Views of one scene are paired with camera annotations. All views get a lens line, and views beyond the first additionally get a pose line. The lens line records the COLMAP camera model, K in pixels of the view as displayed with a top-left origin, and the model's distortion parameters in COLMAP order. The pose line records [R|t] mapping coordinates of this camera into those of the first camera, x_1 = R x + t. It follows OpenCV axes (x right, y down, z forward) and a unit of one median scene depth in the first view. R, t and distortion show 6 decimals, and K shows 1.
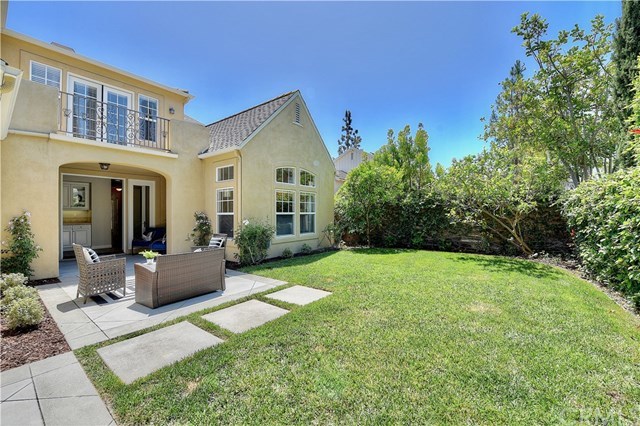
lens RADIAL K [[257.3, 0, 319.9], [0, 257.3, 213.7], [0, 0, 1]] dist [-0.018334, 0.000079]
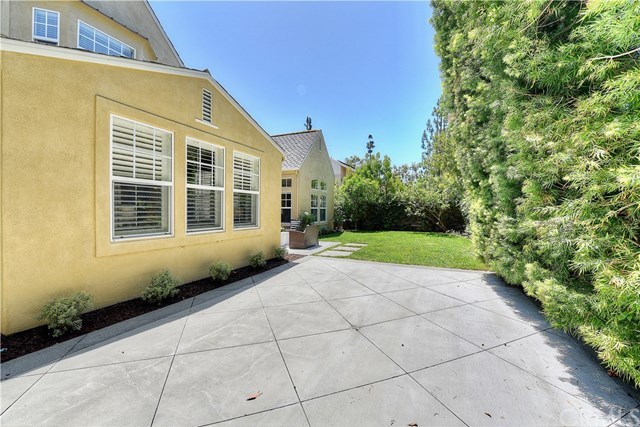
lens RADIAL K [[261.4, 0, 320.2], [0, 261.4, 211.2], [0, 0, 1]] dist [-0.003926, -0.001361]
pose [[0.972153, 0.010573, 0.234110, -0.468980], [-0.012838, 0.999884, 0.008150, 0.004226], [-0.233997, -0.010929, 0.972176, -0.577143]]
